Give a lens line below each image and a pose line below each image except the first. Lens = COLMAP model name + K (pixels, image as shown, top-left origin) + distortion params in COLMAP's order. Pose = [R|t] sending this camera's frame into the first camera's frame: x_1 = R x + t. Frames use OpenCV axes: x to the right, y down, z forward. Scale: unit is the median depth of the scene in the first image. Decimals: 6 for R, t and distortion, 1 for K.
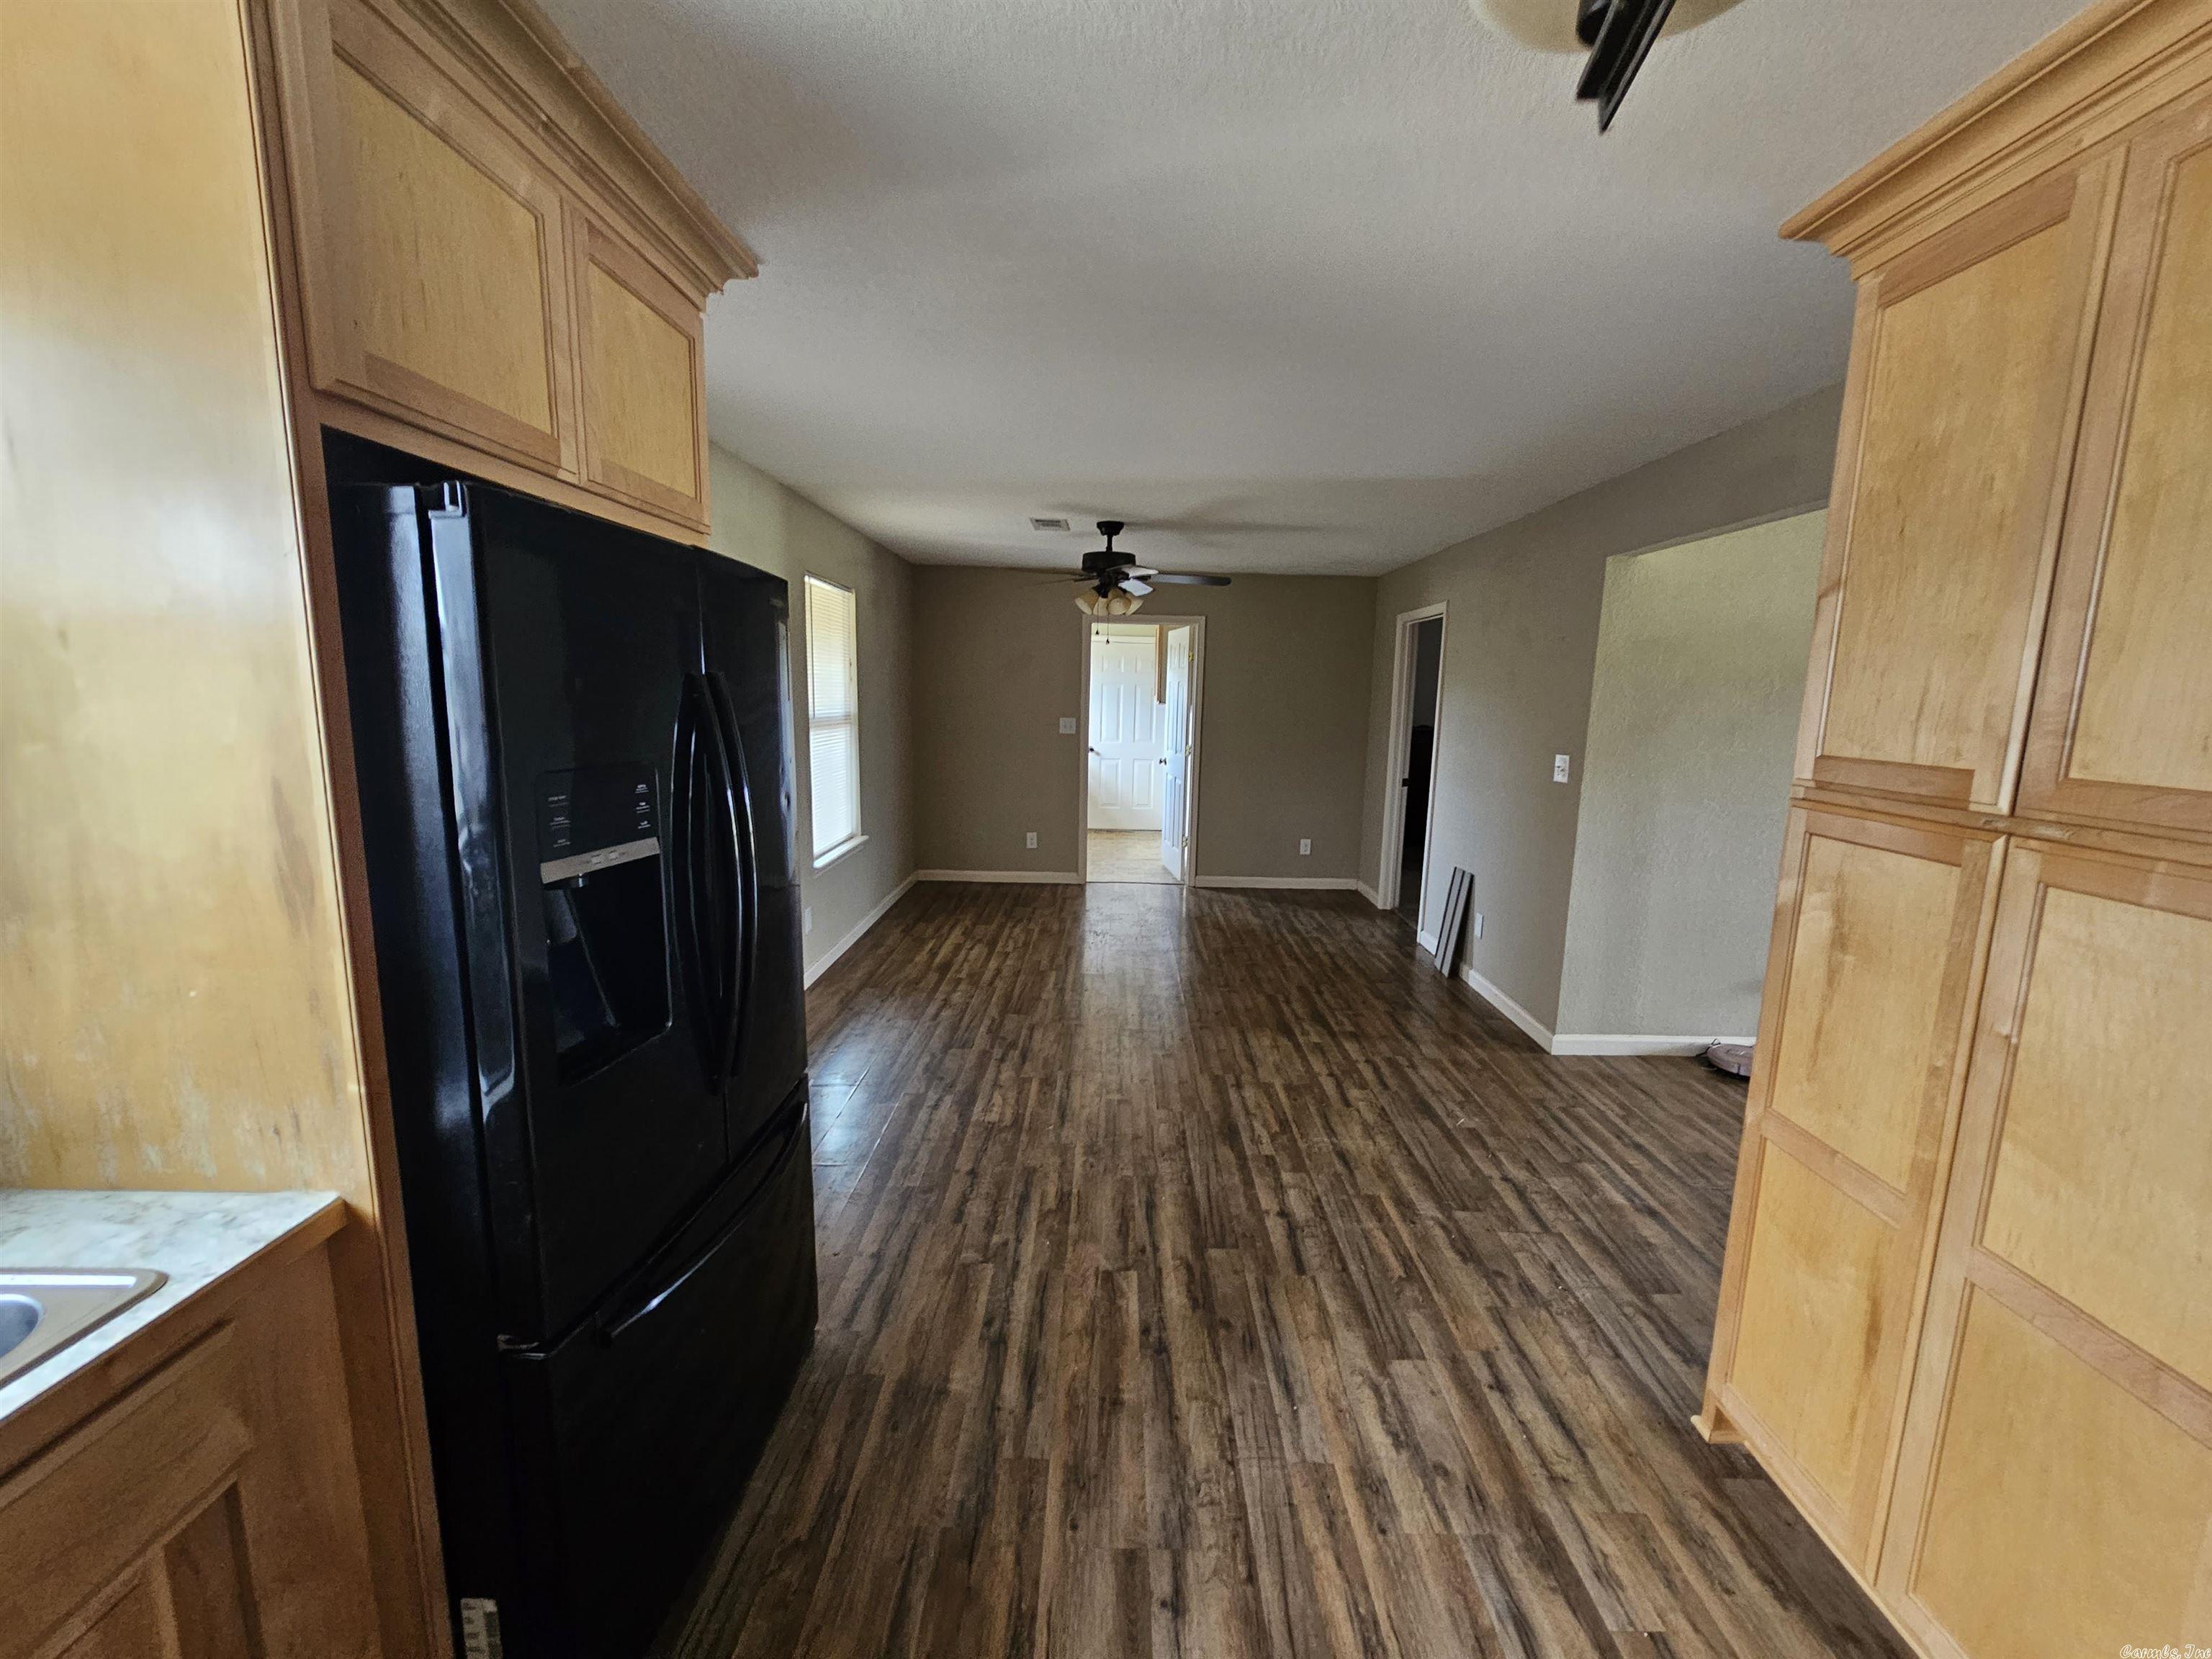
lens RADIAL K [[910.0, 0, 1113.5], [0, 910.0, 825.5], [0, 0, 1]] dist [0.003808, -0.000203]
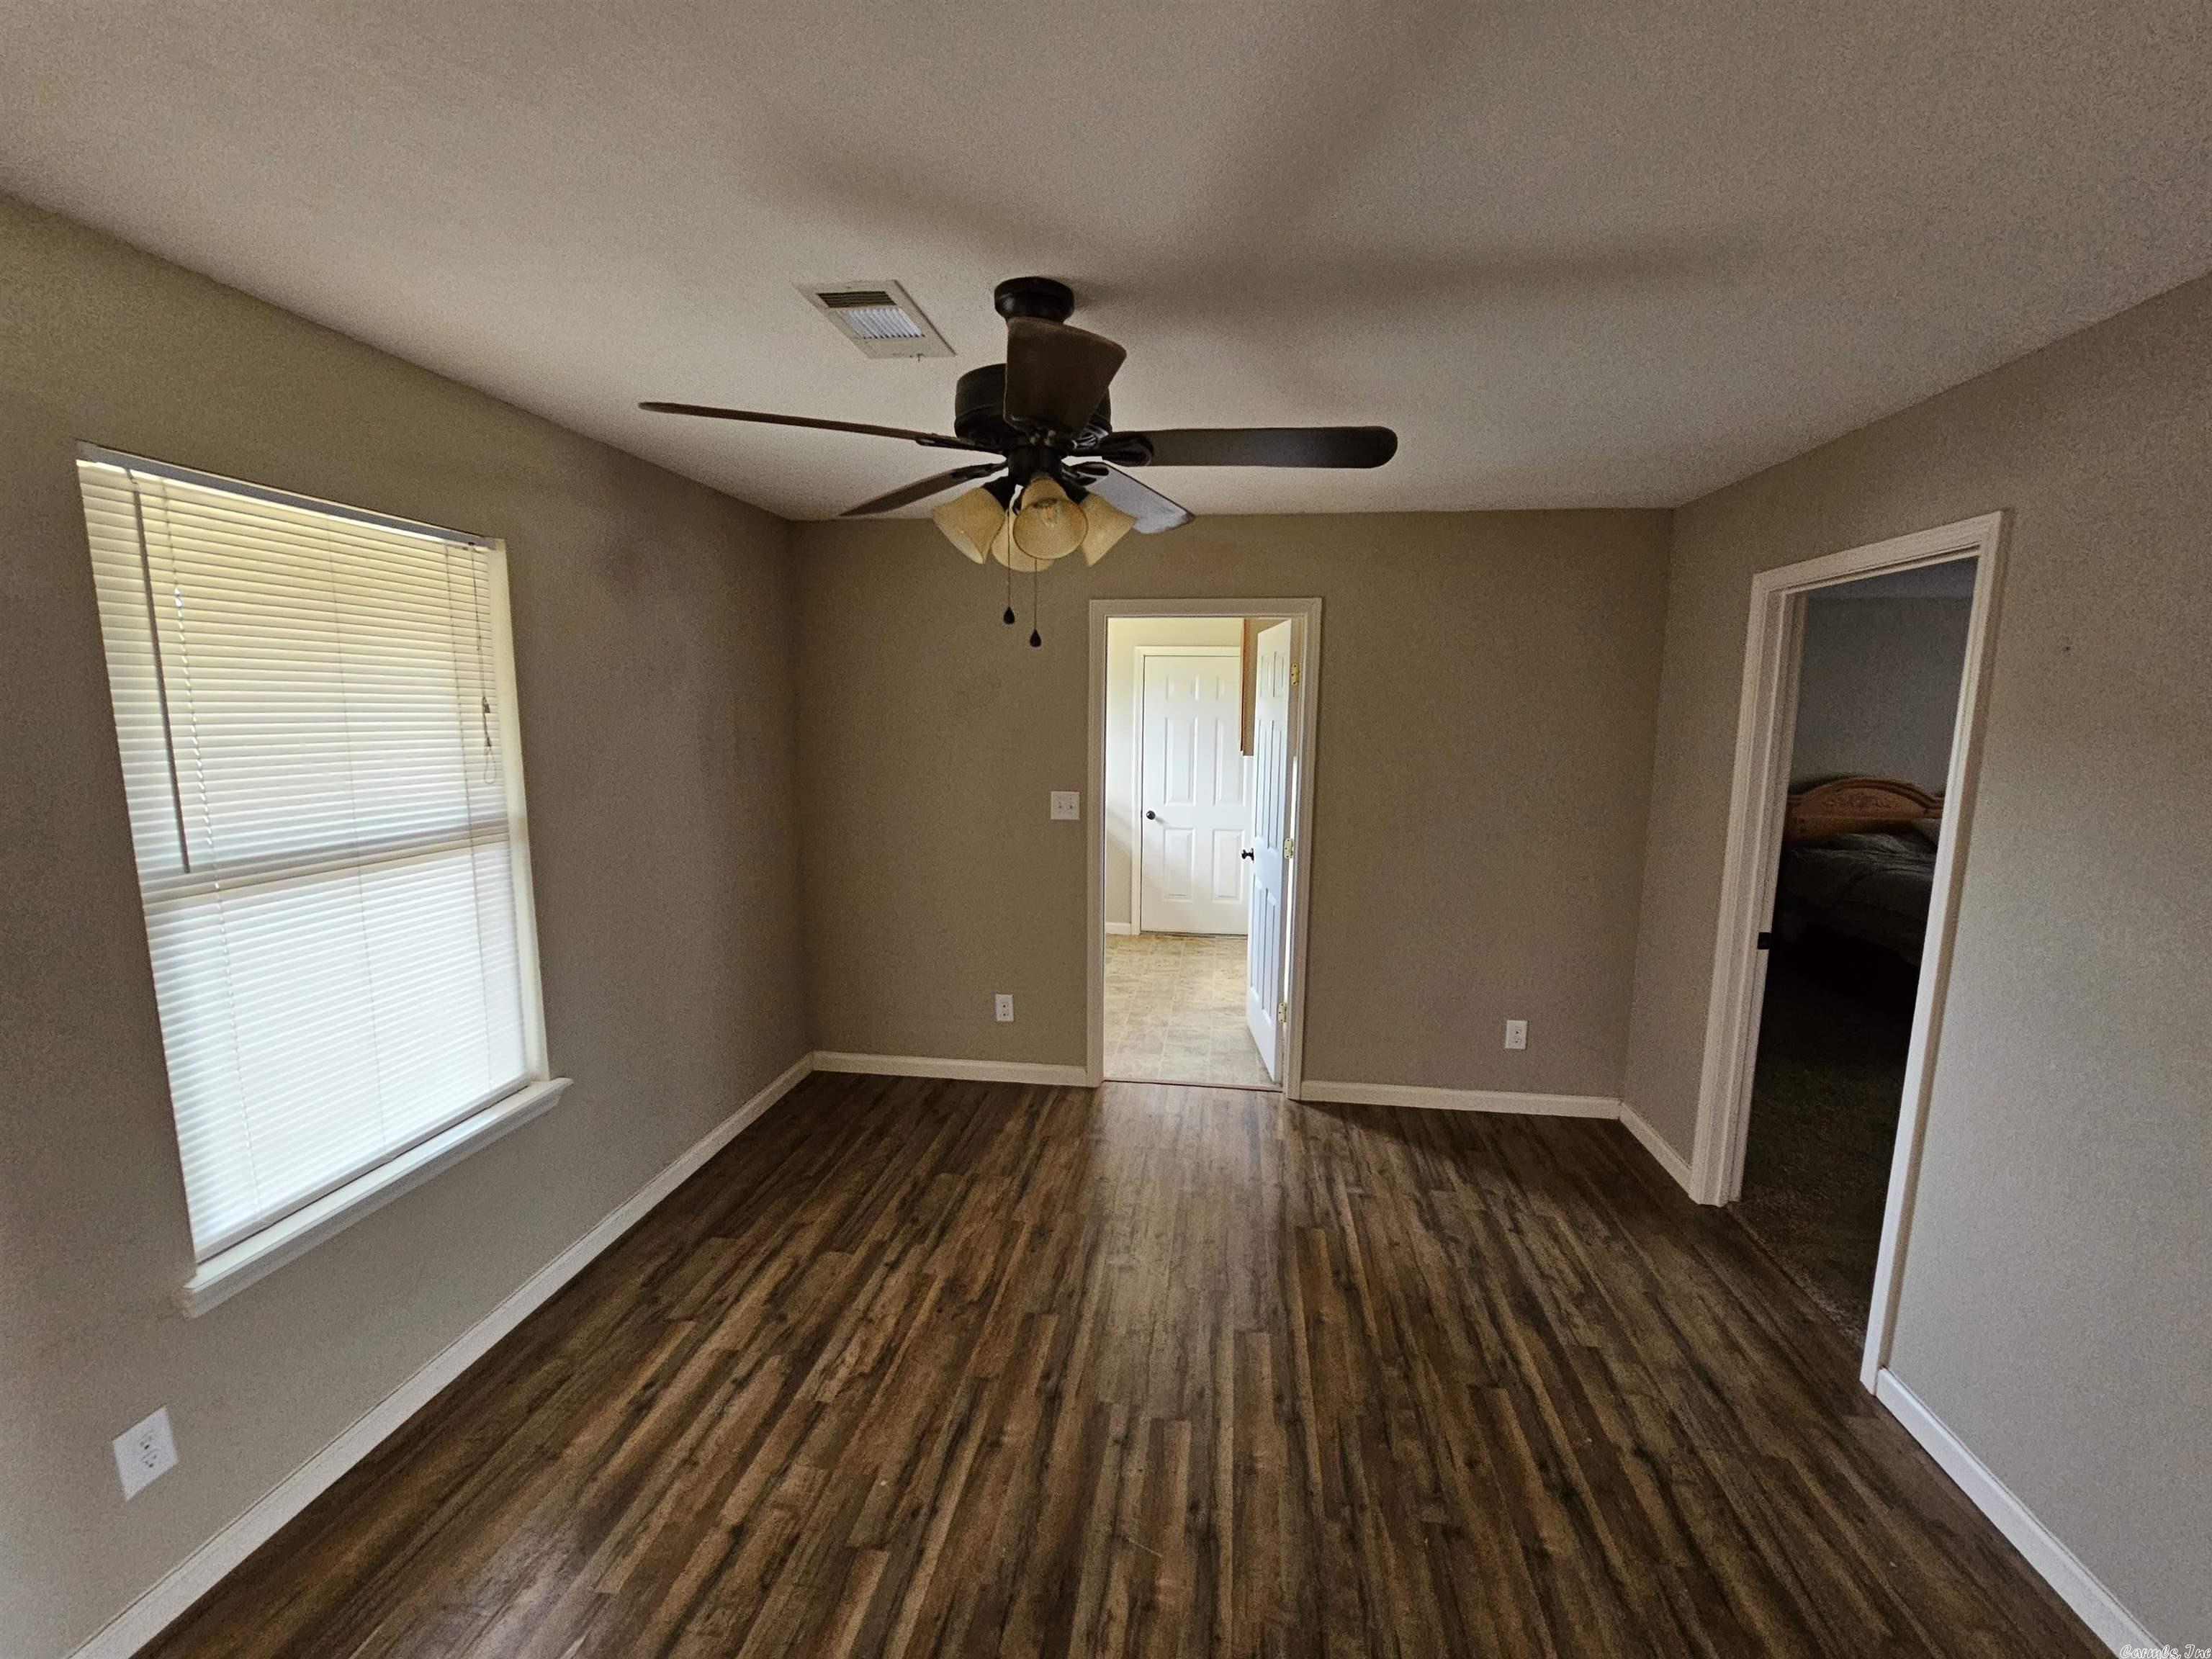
lens RADIAL K [[910.0, 0, 1106.7], [0, 910.0, 845.2], [0, 0, 1]] dist [0.003808, -0.000203]
pose [[0.990949, 0.004801, -0.134156, 0.049736], [-0.004959, 0.999987, -0.000844, -0.087162], [0.134150, 0.001502, 0.990960, 0.467494]]
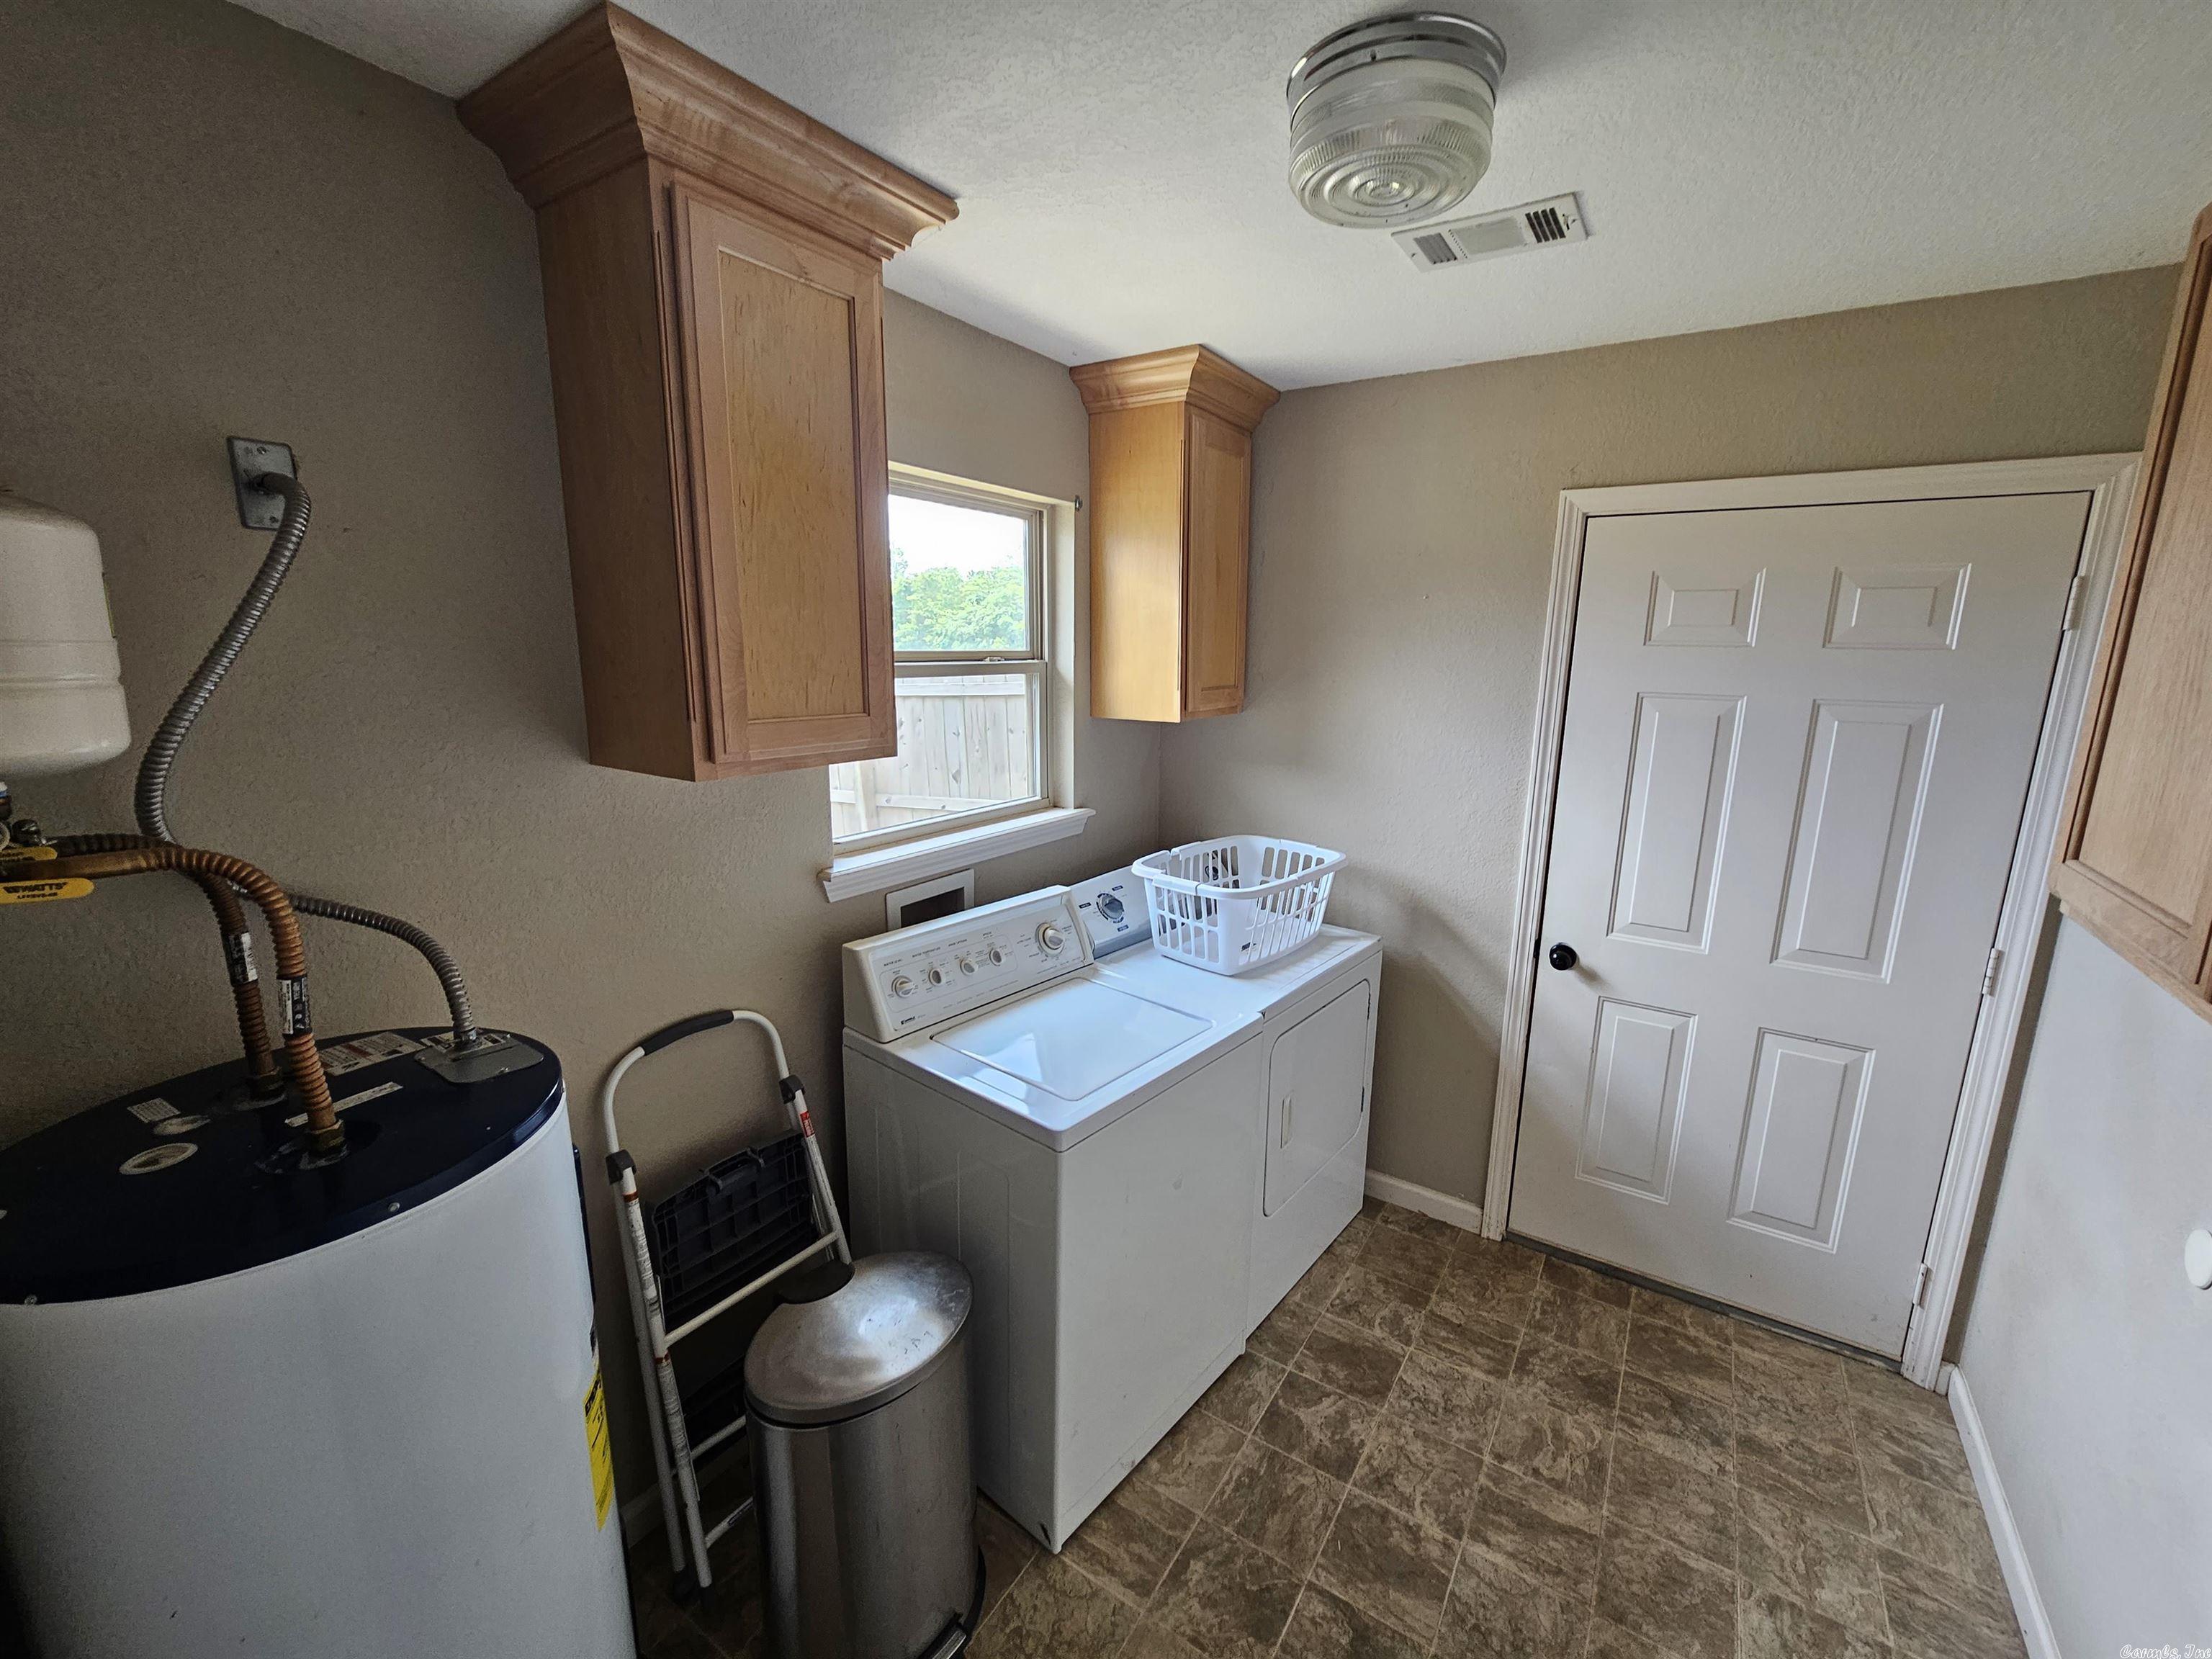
lens RADIAL K [[910.0, 0, 1109.5], [0, 910.0, 833.8], [0, 0, 1]] dist [0.003808, -0.000203]
pose [[0.834607, 0.100586, -0.541584, 0.024712], [-0.079090, 0.994881, 0.062894, -0.140274], [0.545138, -0.009657, 0.838291, 0.796140]]
